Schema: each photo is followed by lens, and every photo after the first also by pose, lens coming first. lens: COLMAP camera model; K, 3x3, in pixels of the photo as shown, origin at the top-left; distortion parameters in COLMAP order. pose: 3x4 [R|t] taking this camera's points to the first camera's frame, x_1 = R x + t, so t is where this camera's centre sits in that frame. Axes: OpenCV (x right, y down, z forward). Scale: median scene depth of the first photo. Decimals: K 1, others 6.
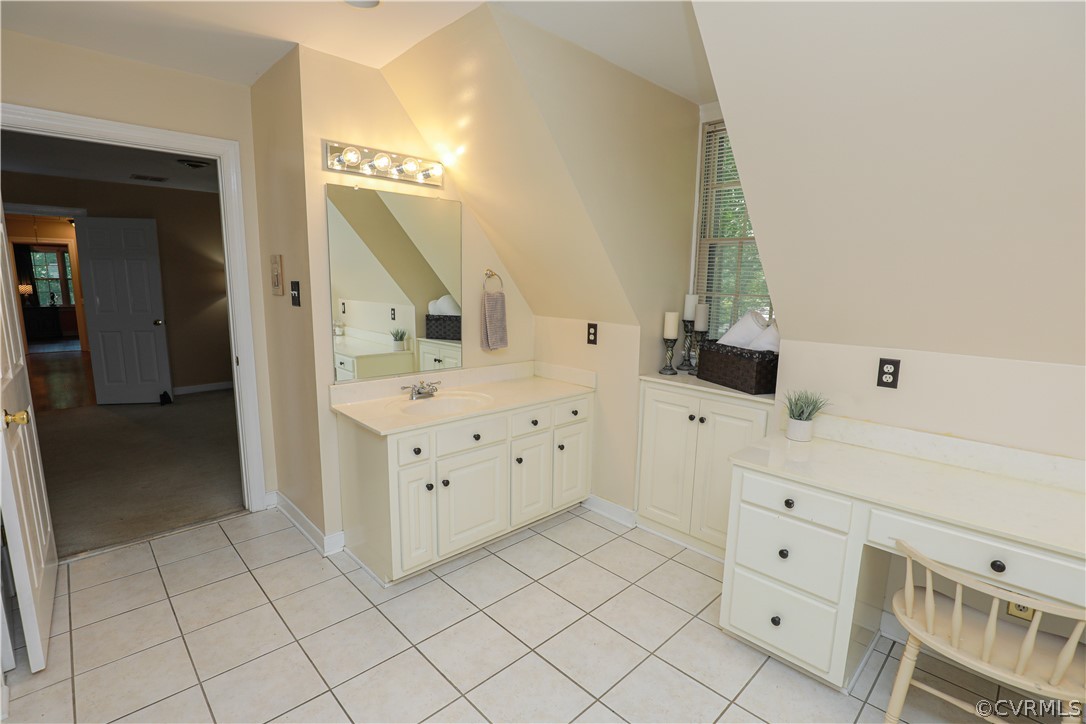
lens RADIAL K [[511.2, 0, 542.5], [0, 511.2, 364.9], [0, 0, 1]] dist [-0.028532, 0.000567]
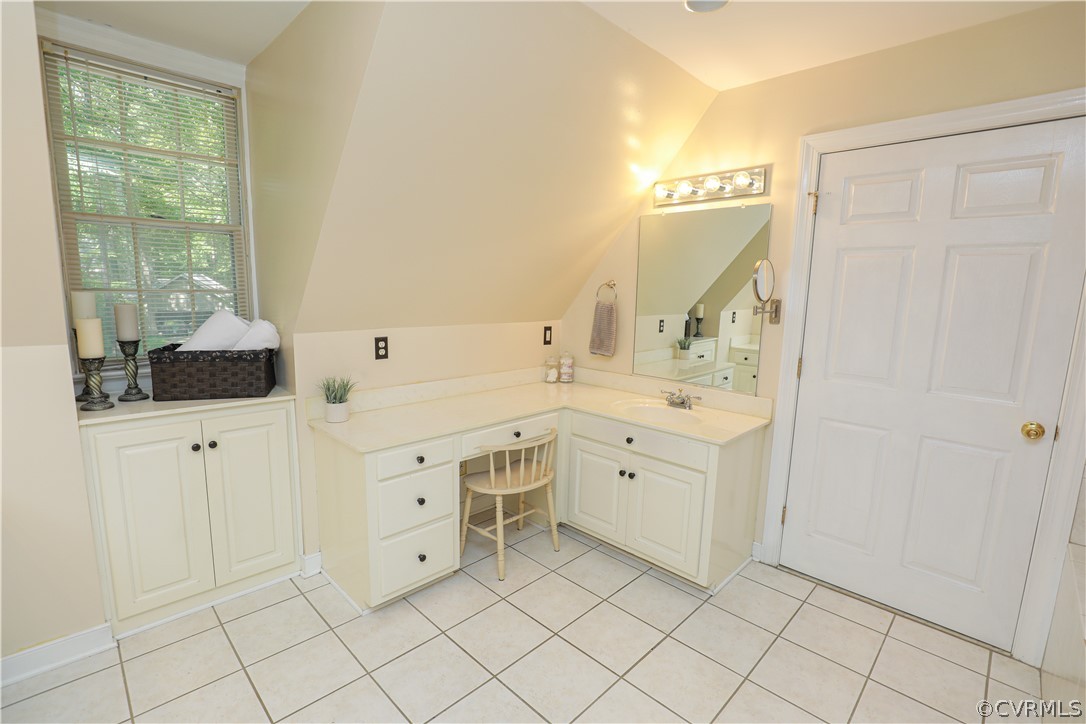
lens RADIAL K [[497.3, 0, 543.0], [0, 497.3, 362.0], [0, 0, 1]] dist [-0.037388, 0.008315]
pose [[-0.017971, -0.169788, 0.985317, -0.614938], [0.136350, 0.975853, 0.170644, -0.114784], [-0.990498, 0.137414, 0.005614, 0.614170]]
